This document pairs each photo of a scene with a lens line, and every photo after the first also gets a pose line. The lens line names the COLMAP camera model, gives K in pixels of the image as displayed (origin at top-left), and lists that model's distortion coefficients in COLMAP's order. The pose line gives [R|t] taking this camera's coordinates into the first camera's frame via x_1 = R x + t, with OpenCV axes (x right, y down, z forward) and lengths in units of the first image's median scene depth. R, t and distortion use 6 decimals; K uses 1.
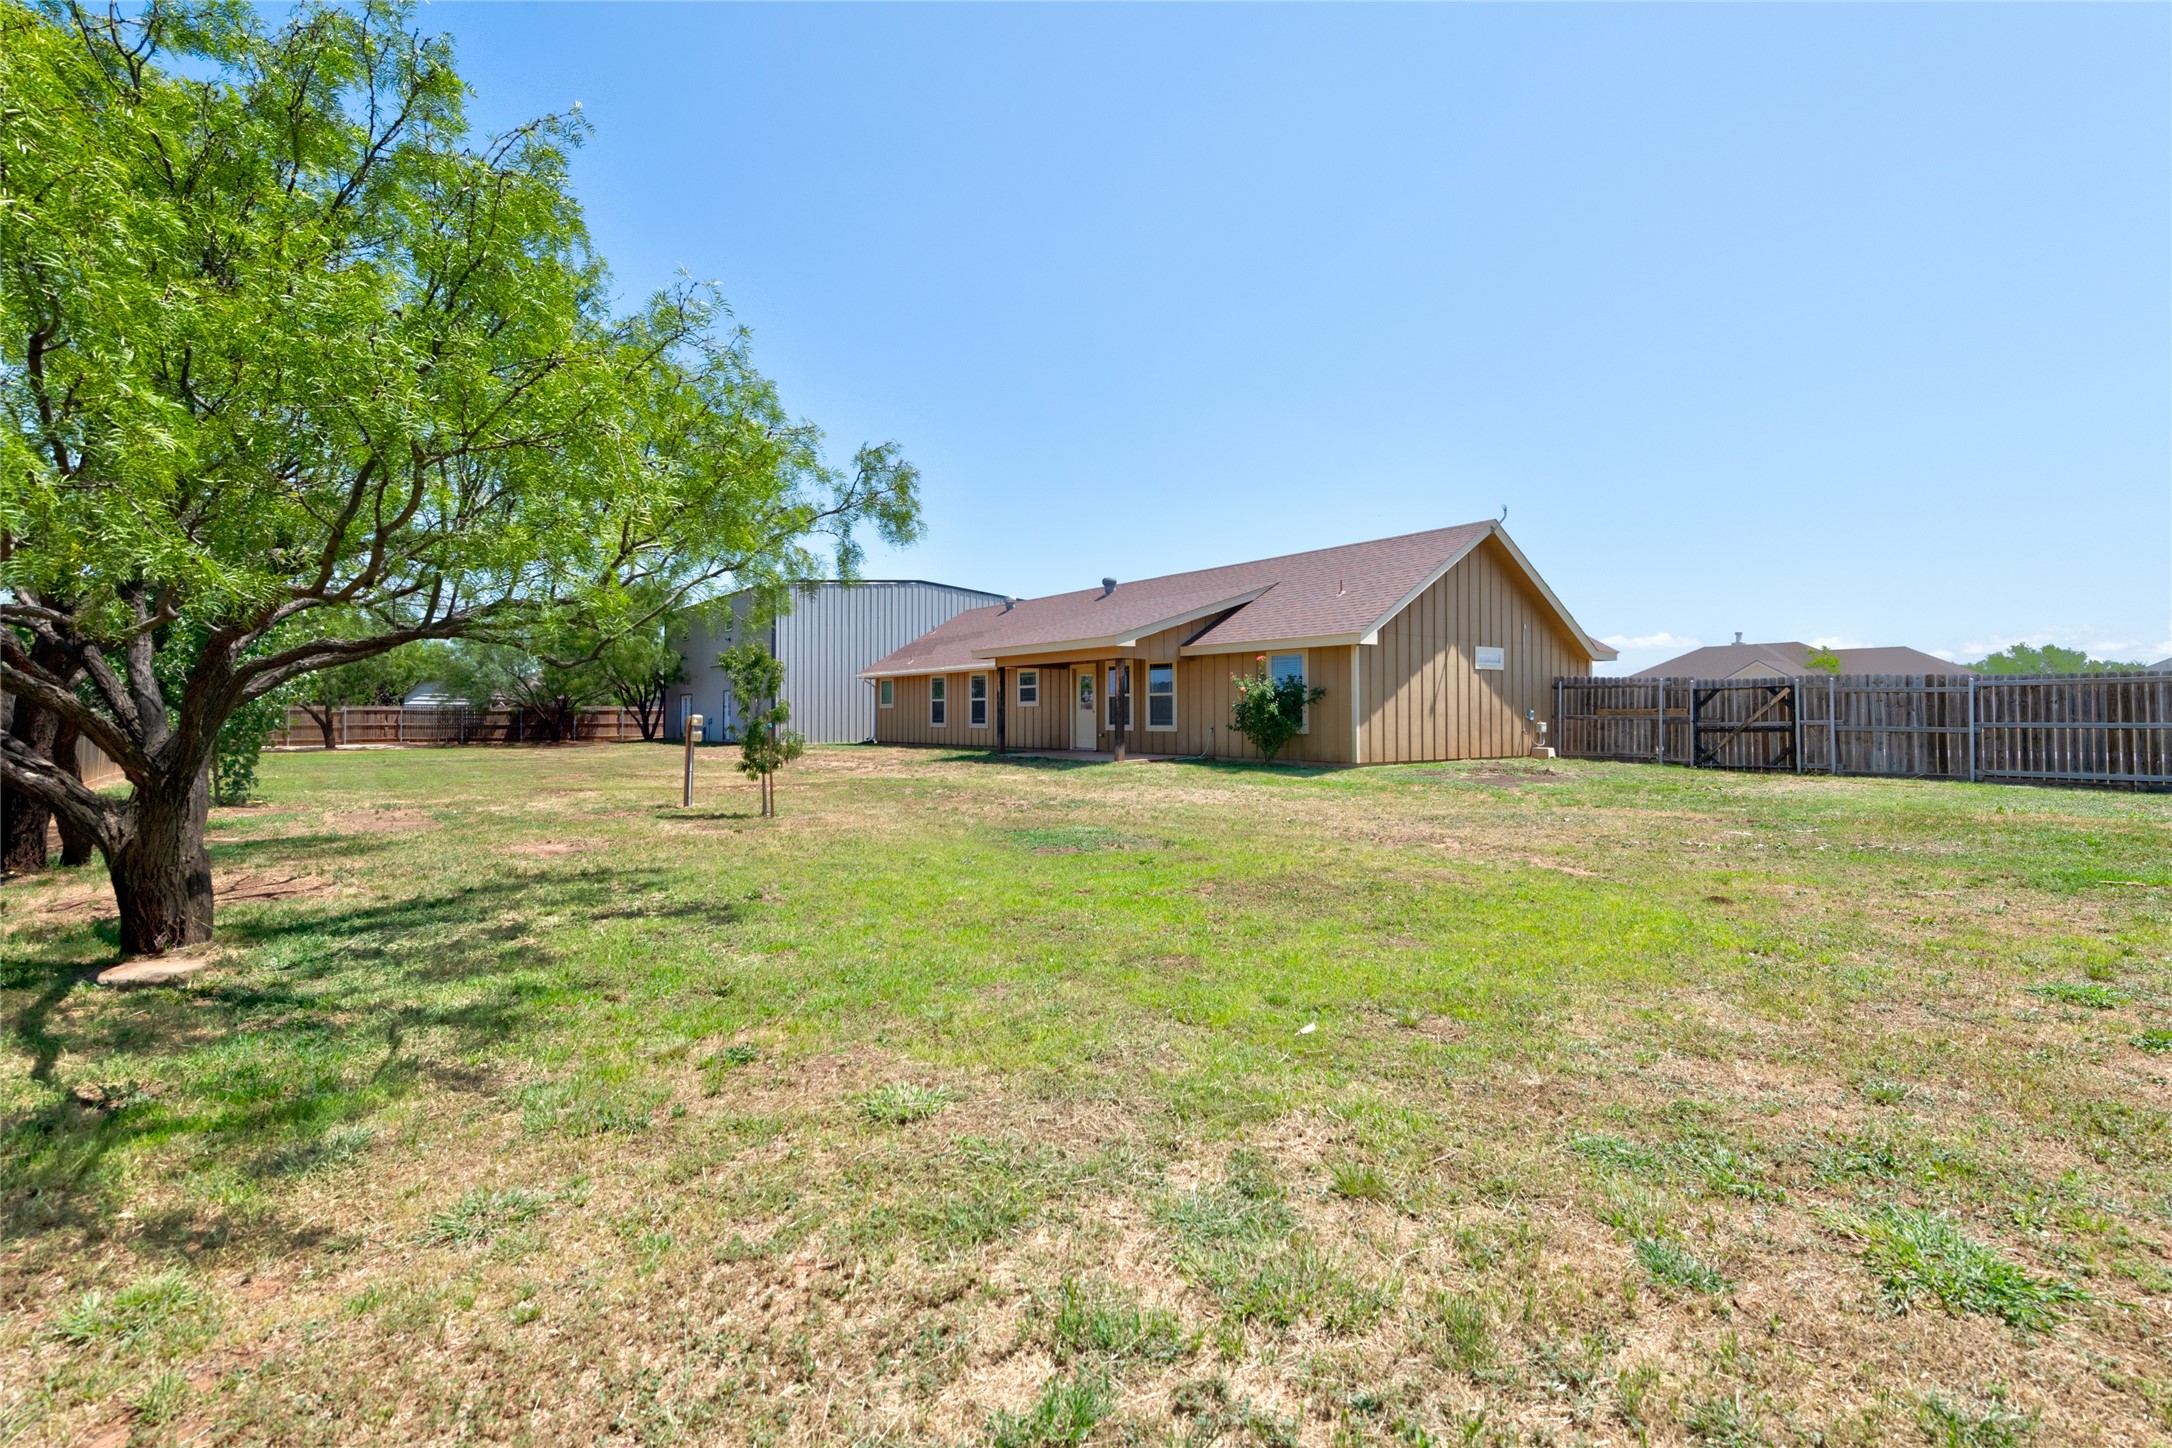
lens RADIAL K [[1013.0, 0, 1086.0], [0, 1013.0, 724.0], [0, 0, 1]] dist [0.032006, 0.000148]
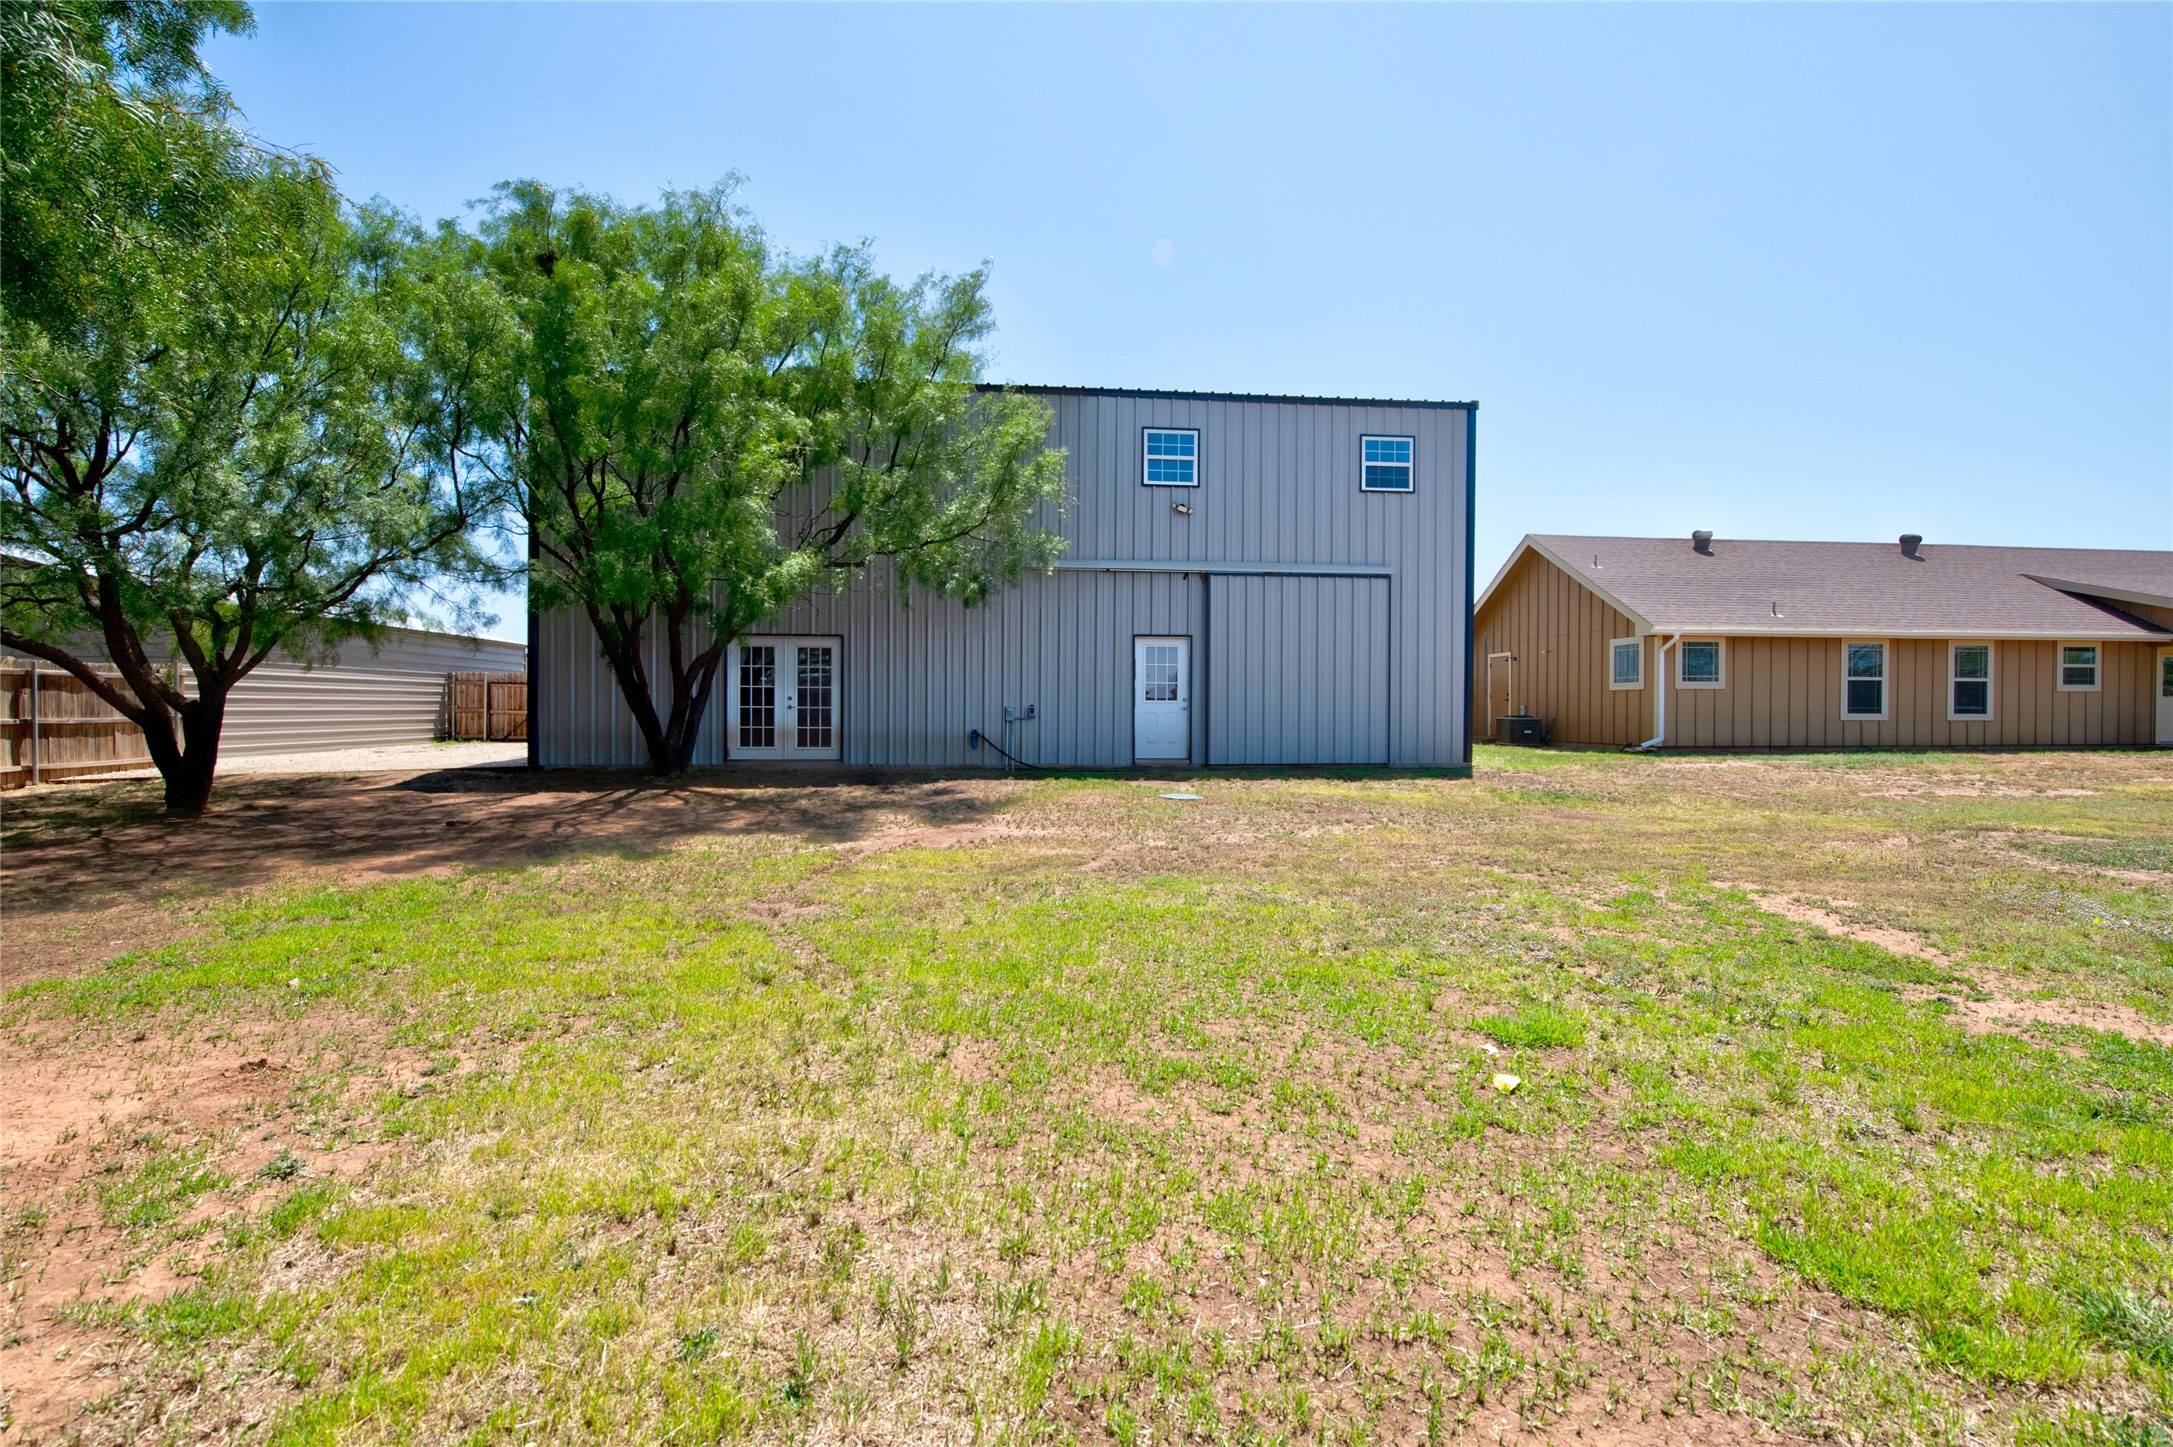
lens RADIAL K [[972.4, 0, 1096.8], [0, 972.4, 707.2], [0, 0, 1]] dist [-0.003547, -0.000532]
pose [[0.488730, -0.000783, 0.872435, -1.349980], [0.003167, 0.999995, -0.000876, -0.008572], [-0.872429, 0.003191, 0.488730, 1.632945]]
